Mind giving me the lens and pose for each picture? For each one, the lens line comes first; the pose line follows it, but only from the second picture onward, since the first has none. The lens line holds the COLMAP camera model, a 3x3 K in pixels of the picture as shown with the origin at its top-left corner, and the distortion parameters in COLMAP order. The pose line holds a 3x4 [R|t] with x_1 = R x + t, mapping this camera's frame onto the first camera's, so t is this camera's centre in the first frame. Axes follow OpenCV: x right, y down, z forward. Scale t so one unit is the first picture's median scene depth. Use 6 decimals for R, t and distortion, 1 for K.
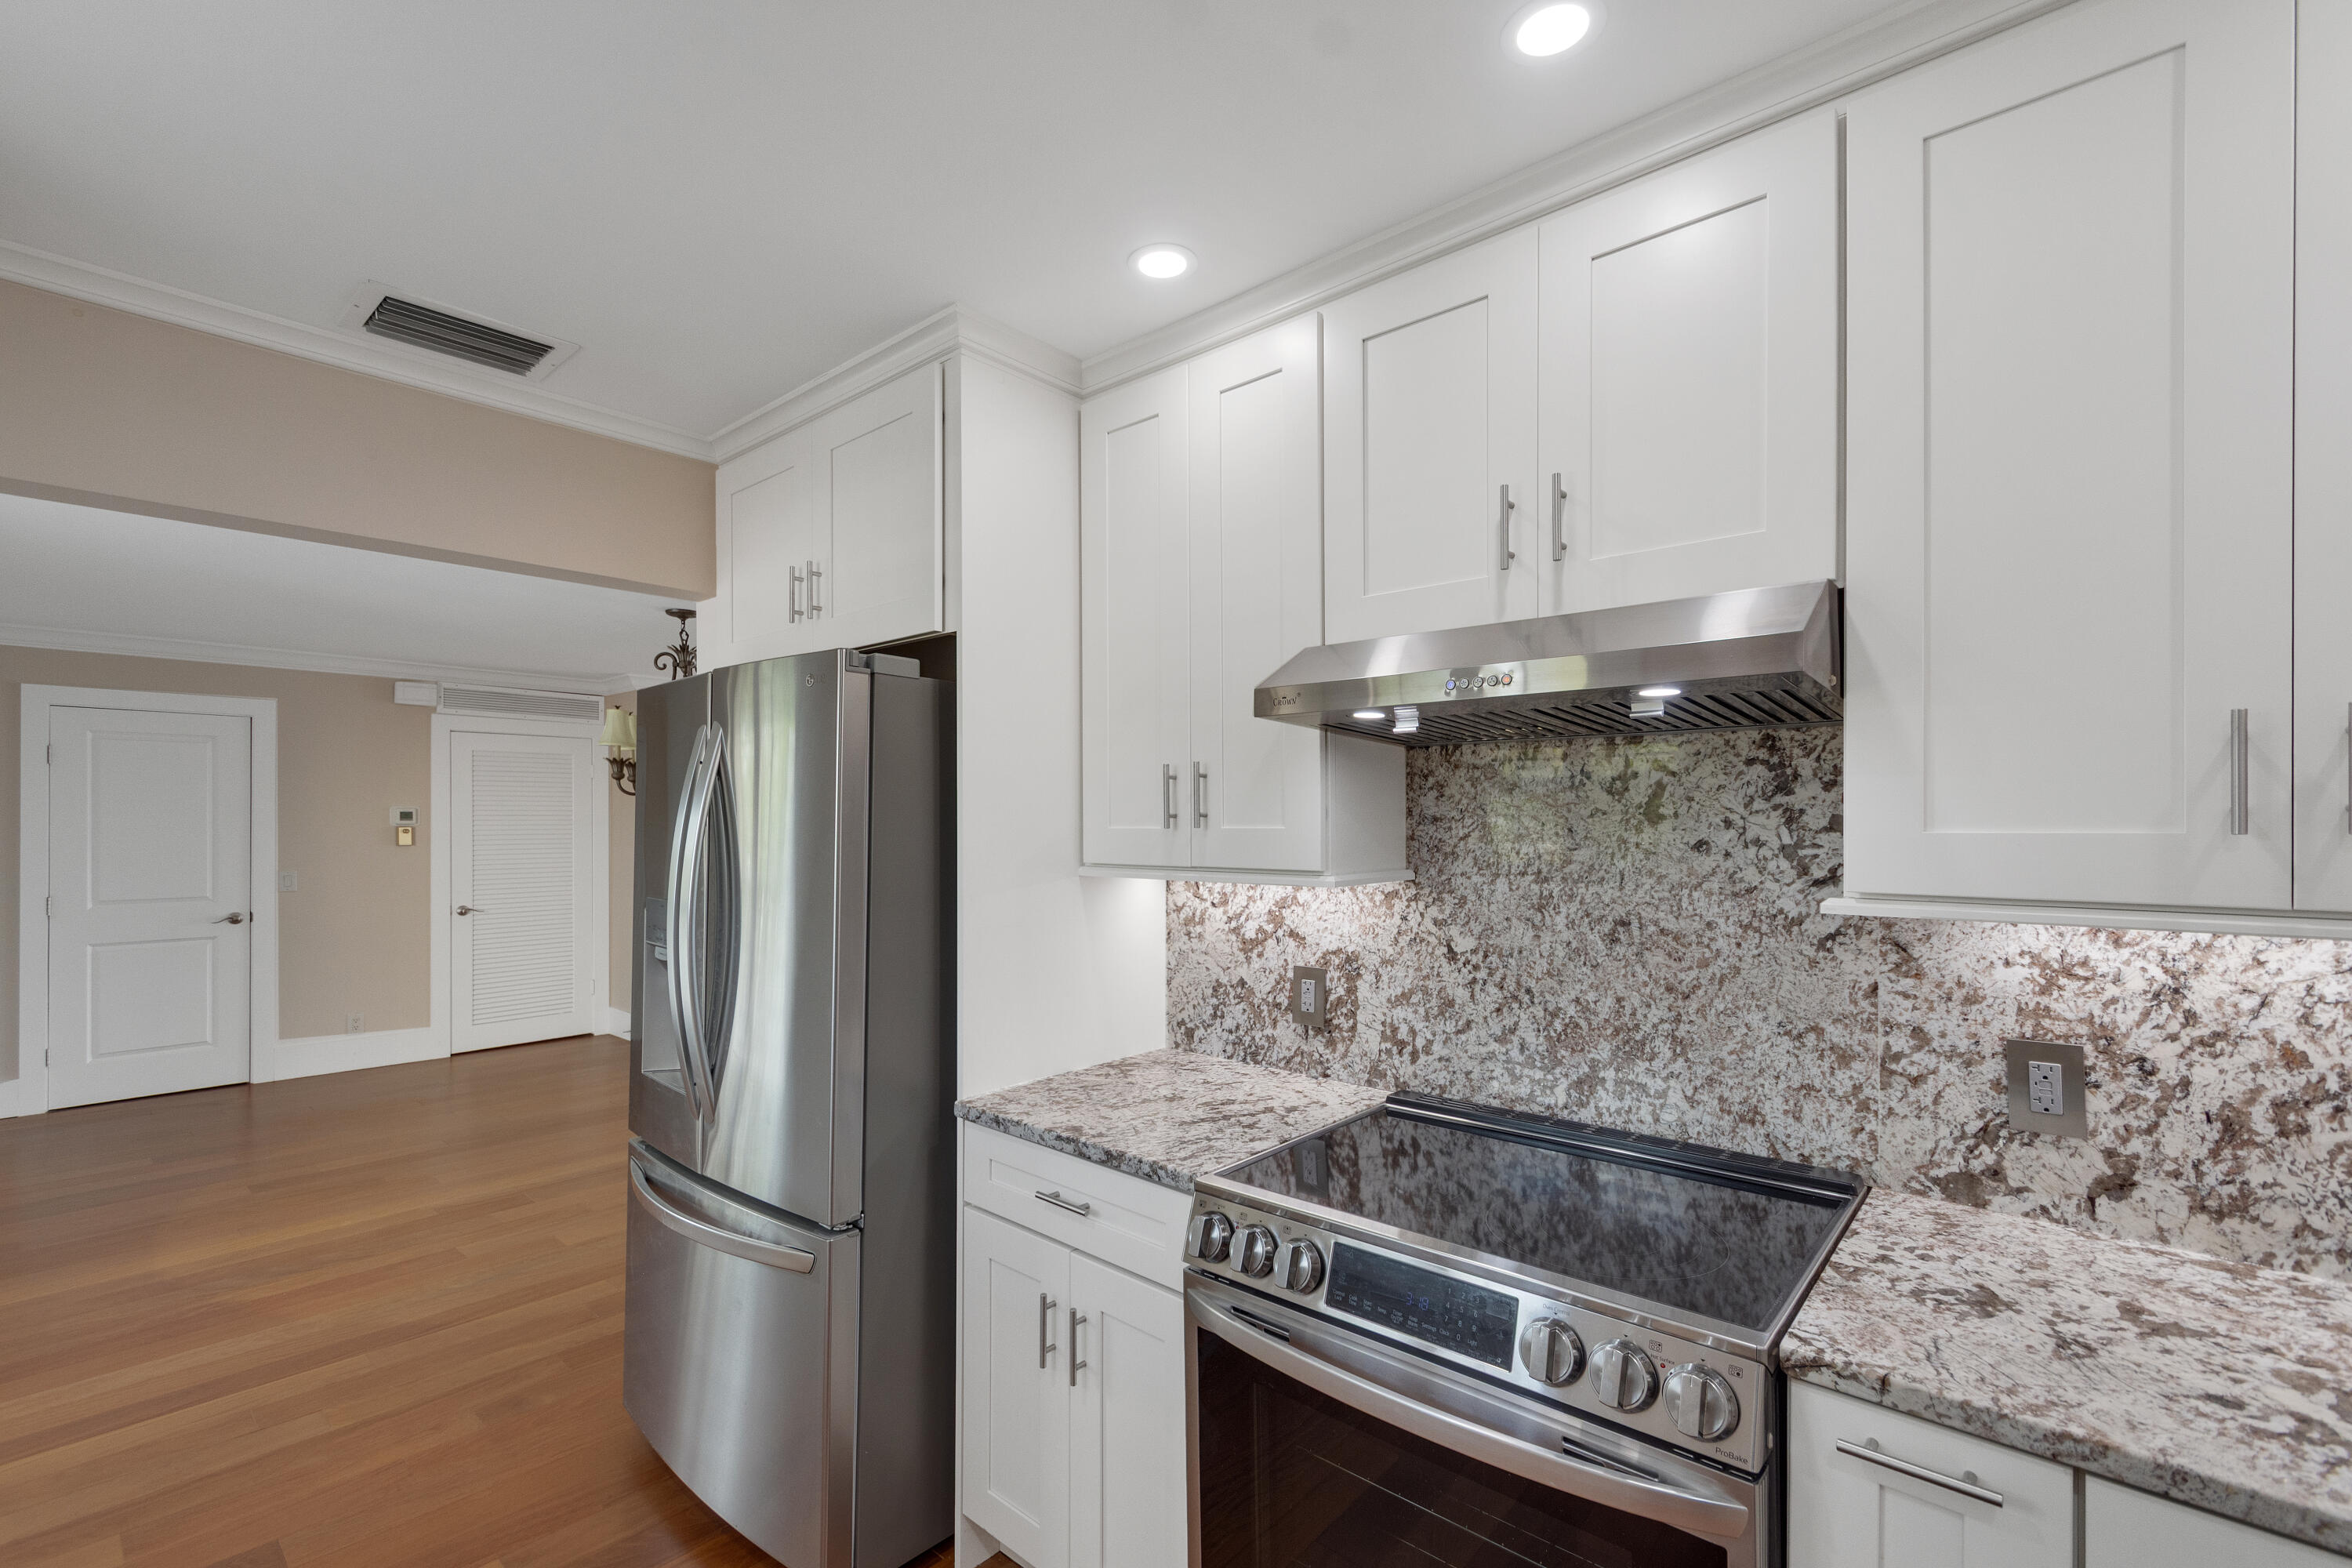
lens RADIAL K [[1023.9, 0, 1177.0], [0, 1023.9, 820.6], [0, 0, 1]] dist [-0.005835, 0.001168]
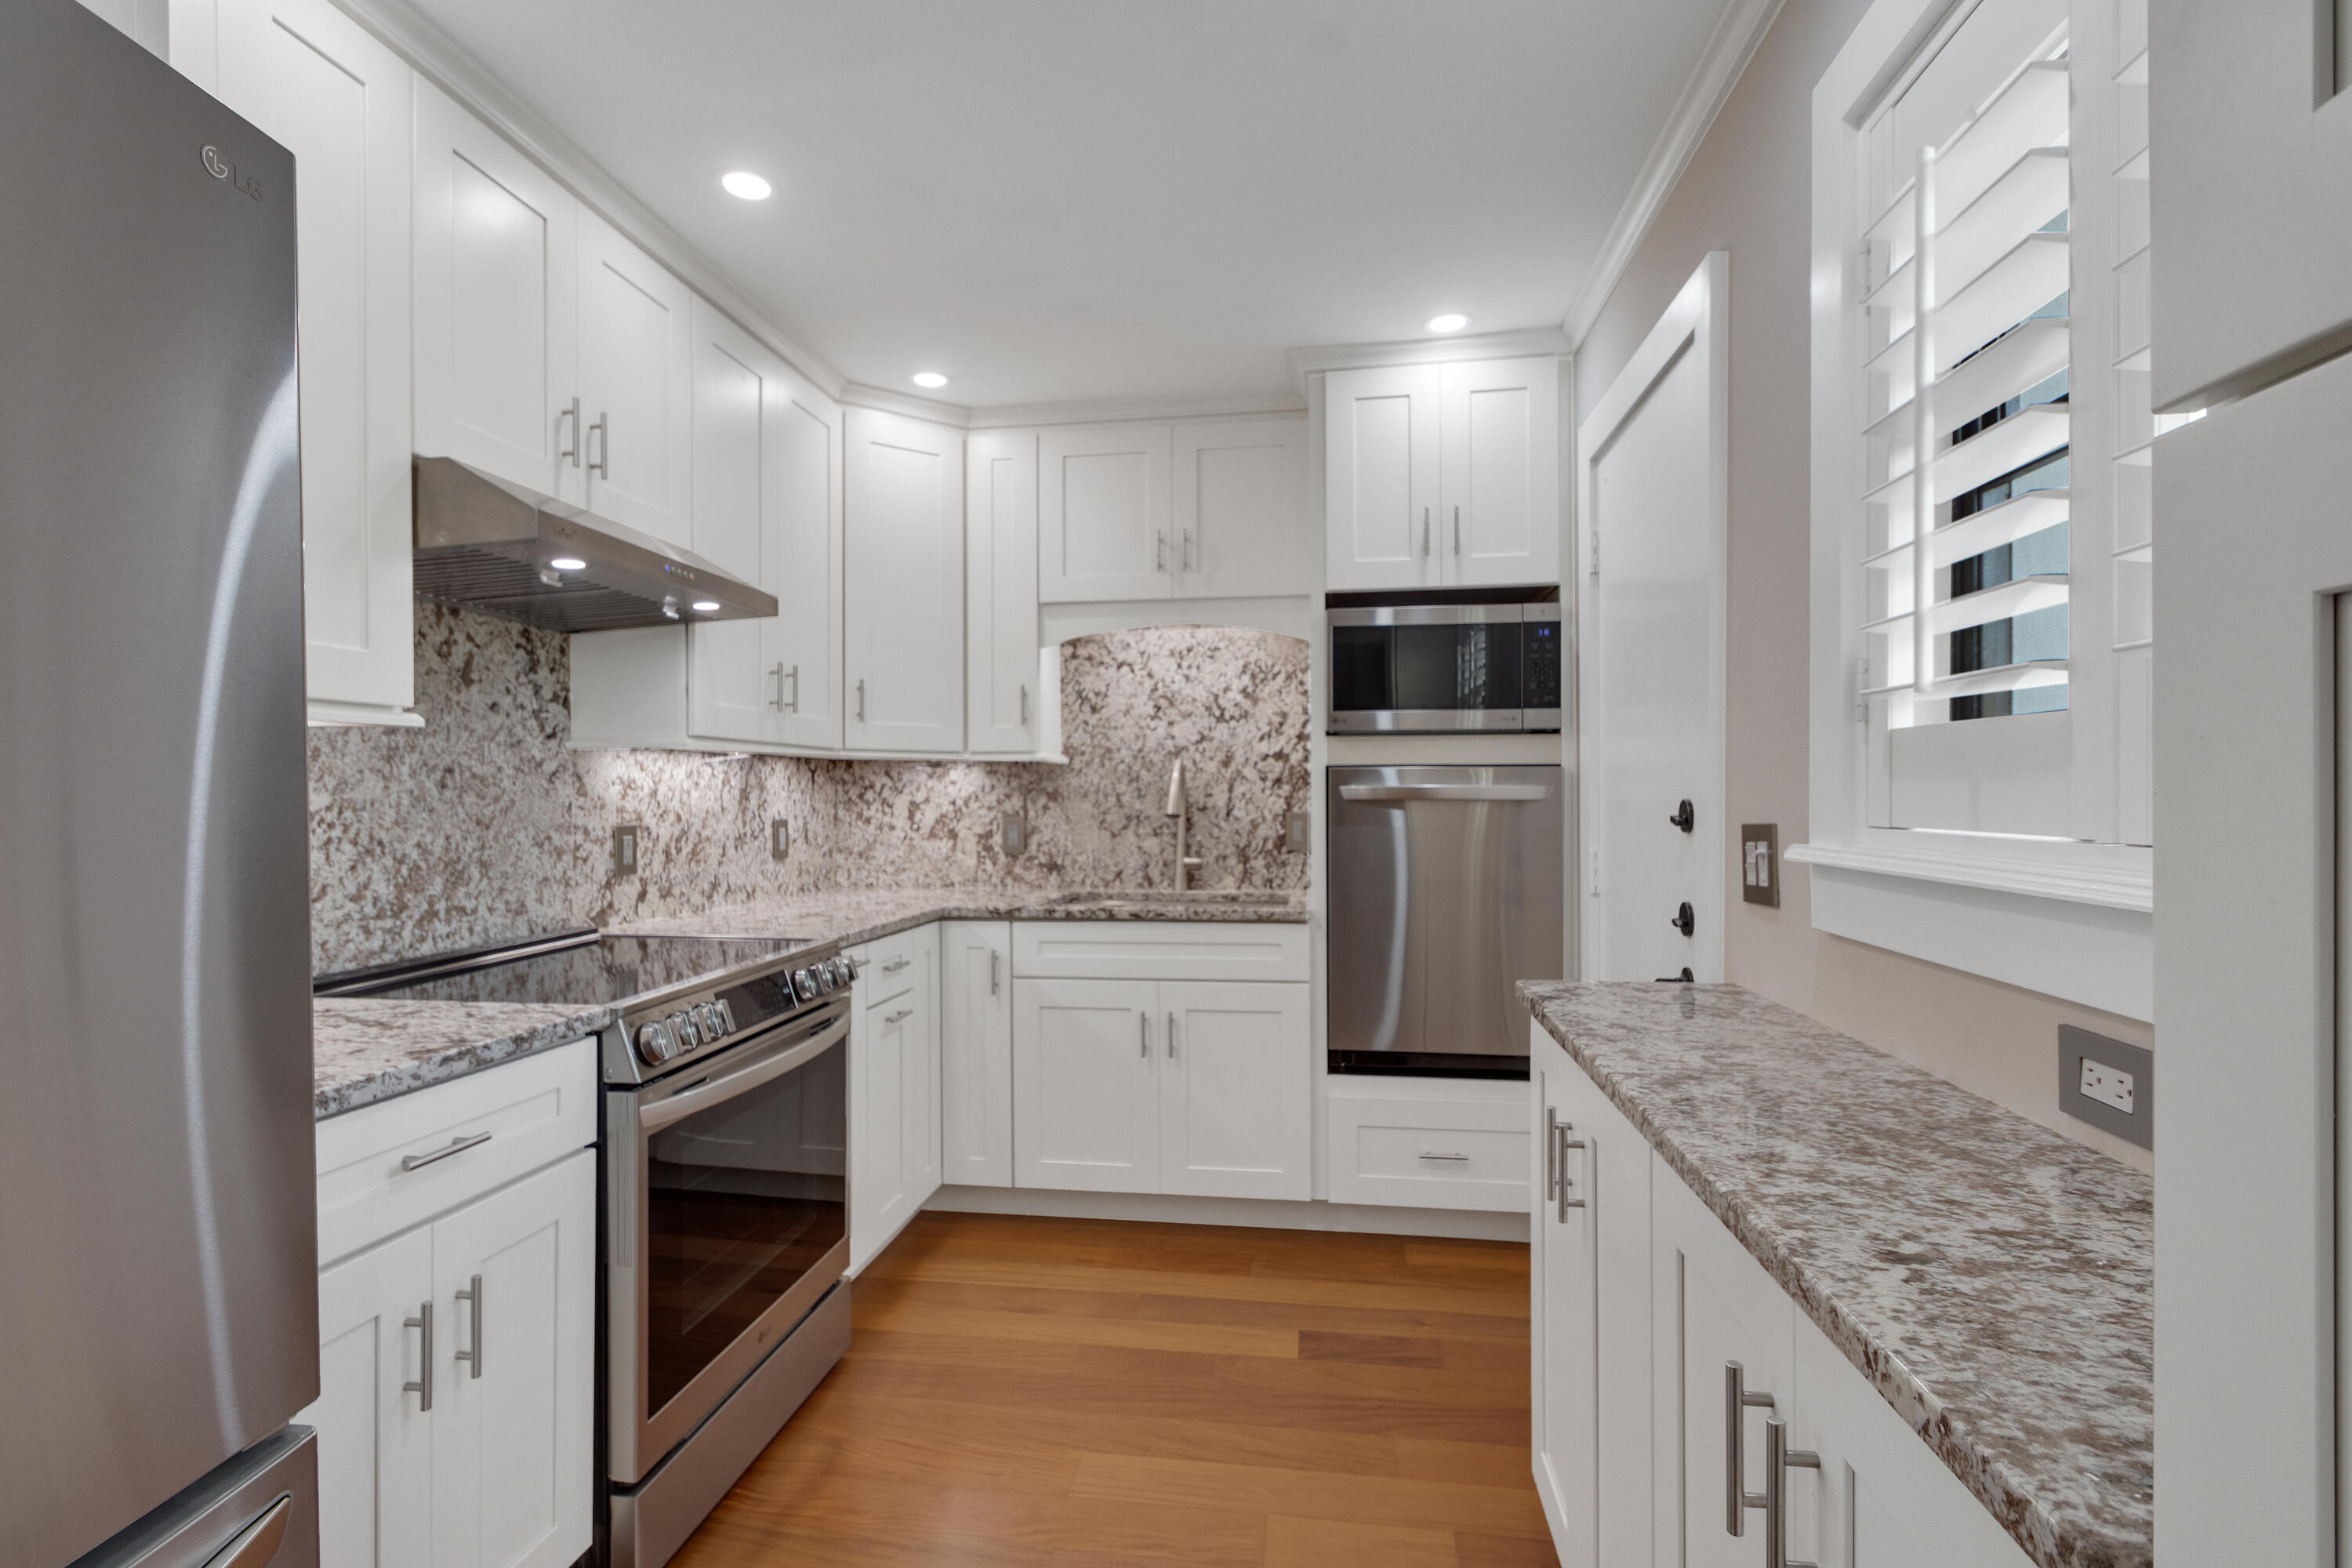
lens RADIAL K [[1075.4, 0, 1173.0], [0, 1075.4, 784.2], [0, 0, 1]] dist [0.005990, -0.001650]
pose [[-0.557476, 0.004902, 0.830179, -1.046619], [0.000998, 0.999986, -0.005235, 0.126416], [-0.830193, -0.002090, -0.557473, 1.028682]]
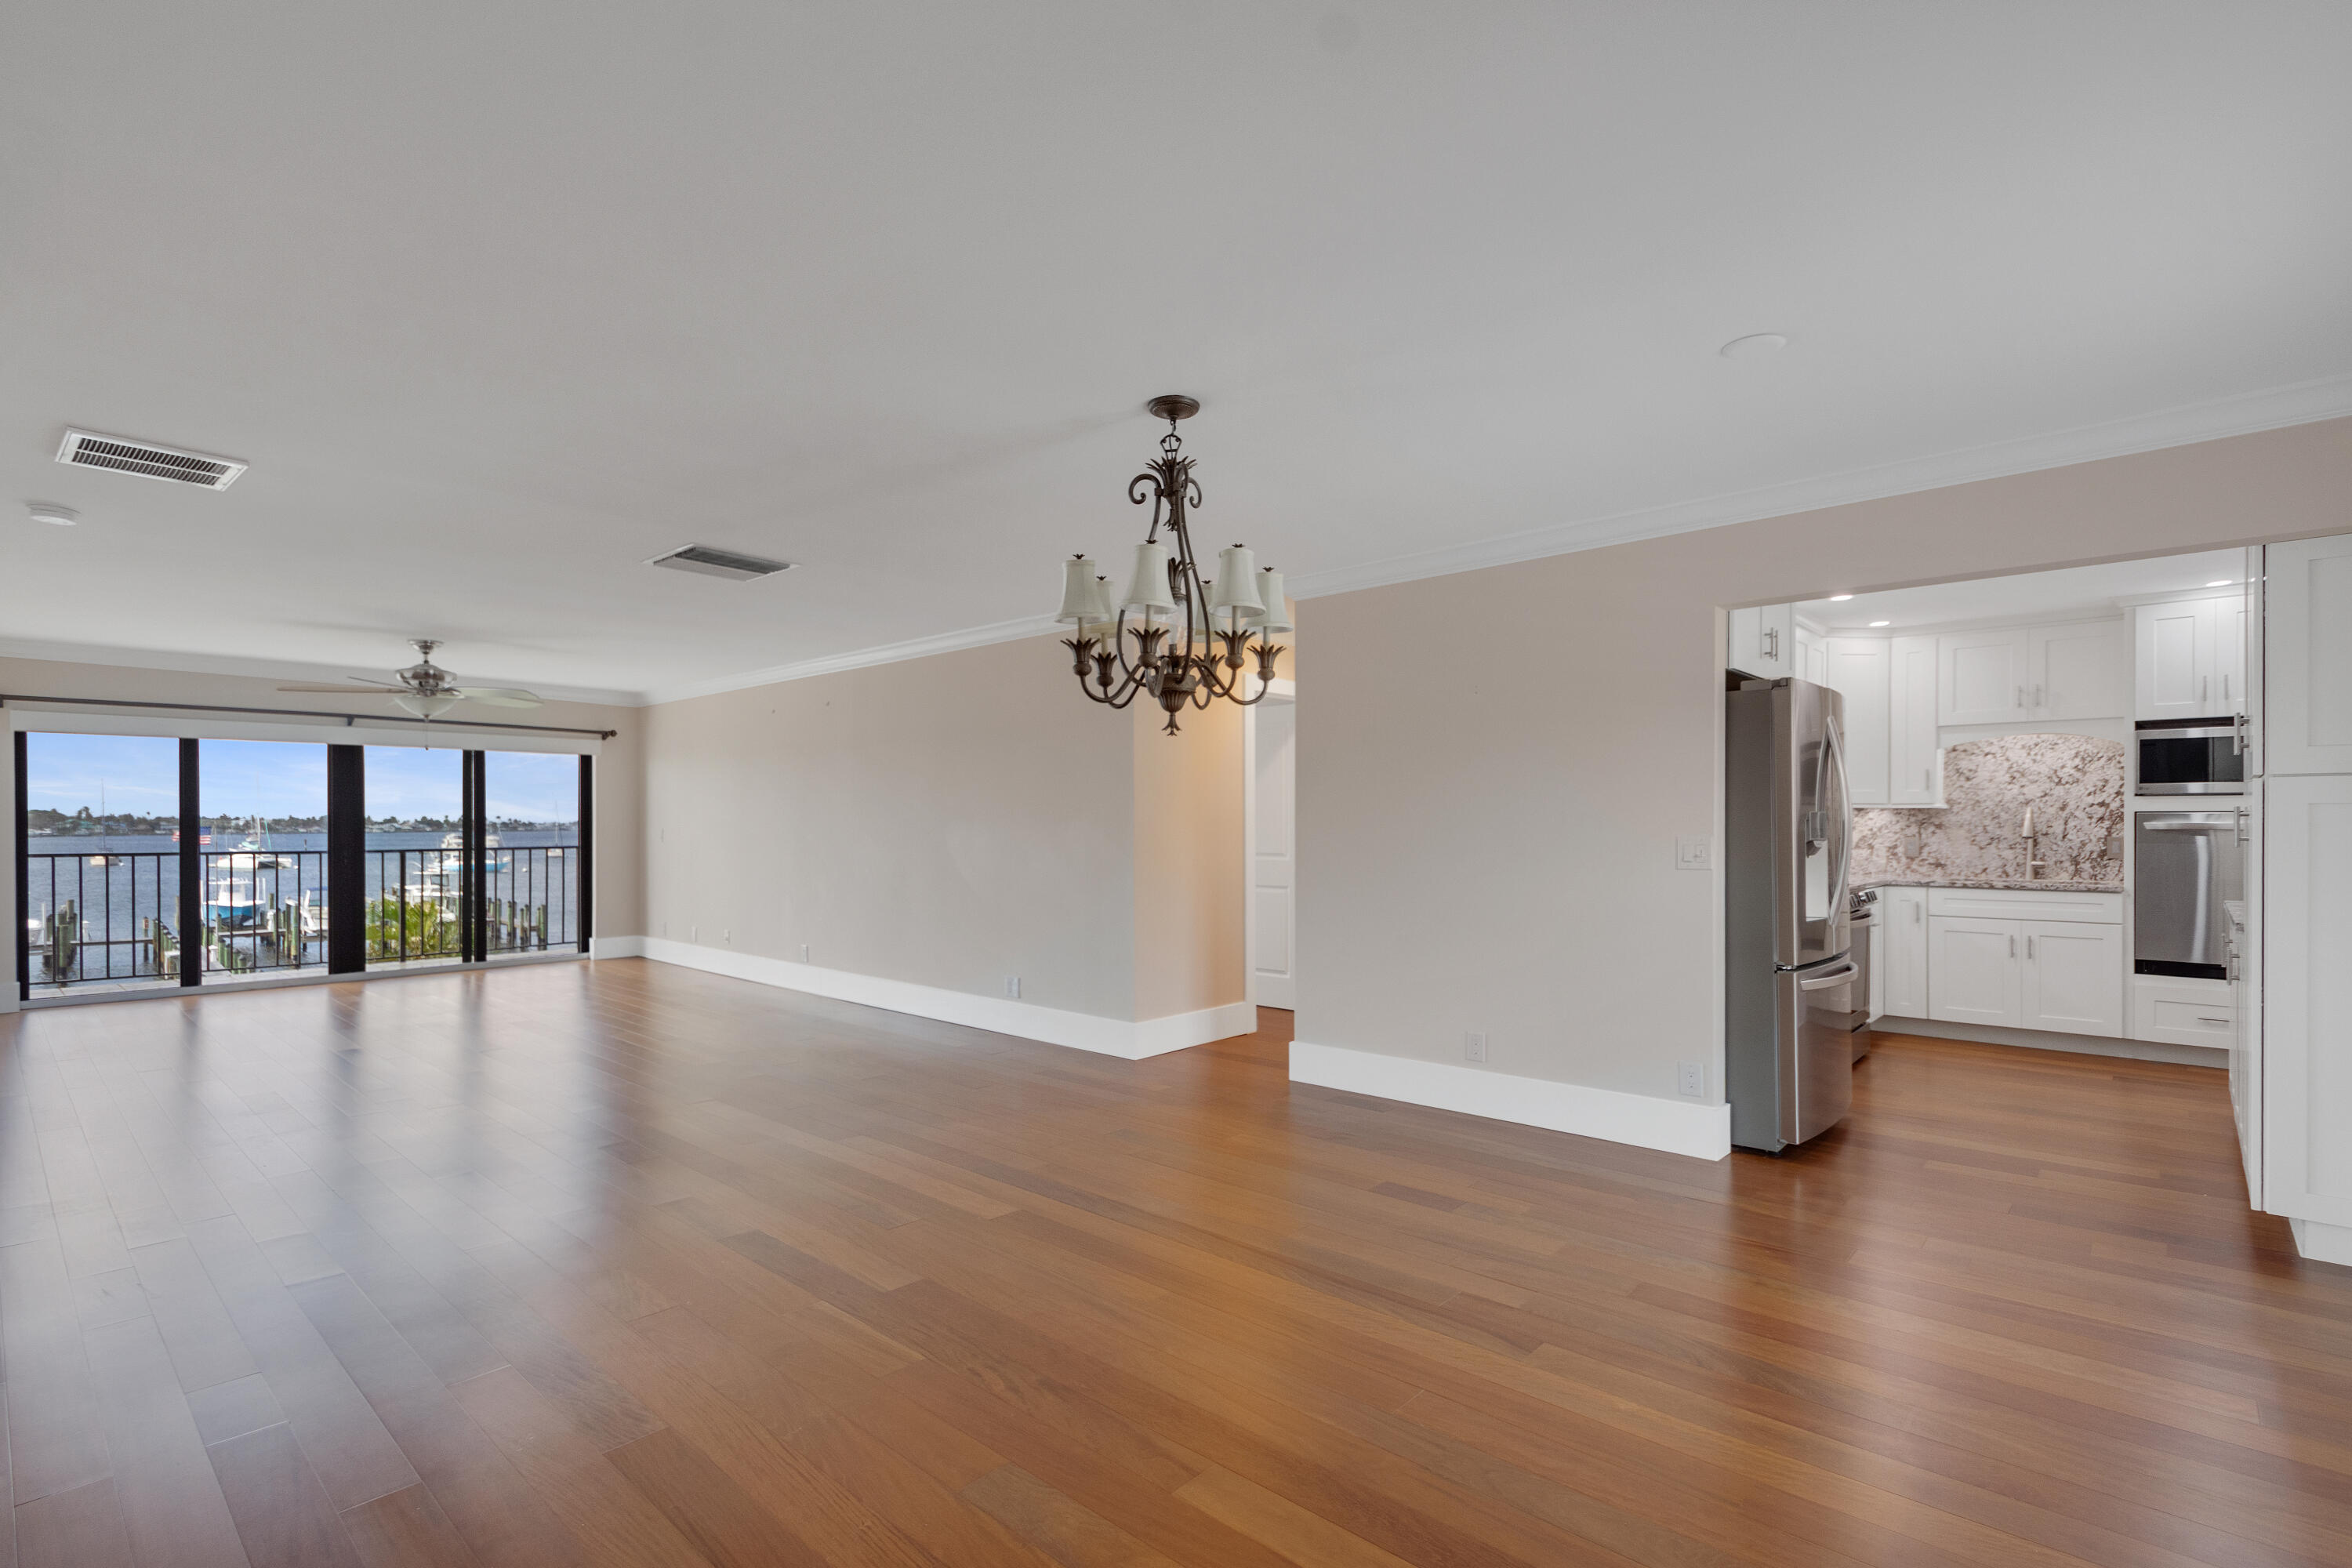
lens RADIAL K [[1075.4, 0, 1175.8], [0, 1075.4, 822.6], [0, 0, 1]] dist [0.005990, -0.001650]
pose [[0.016617, -0.004362, 0.999852, -2.567386], [-0.000673, 0.999990, 0.004373, 0.113522], [-0.999862, -0.000746, 0.016614, 2.295845]]
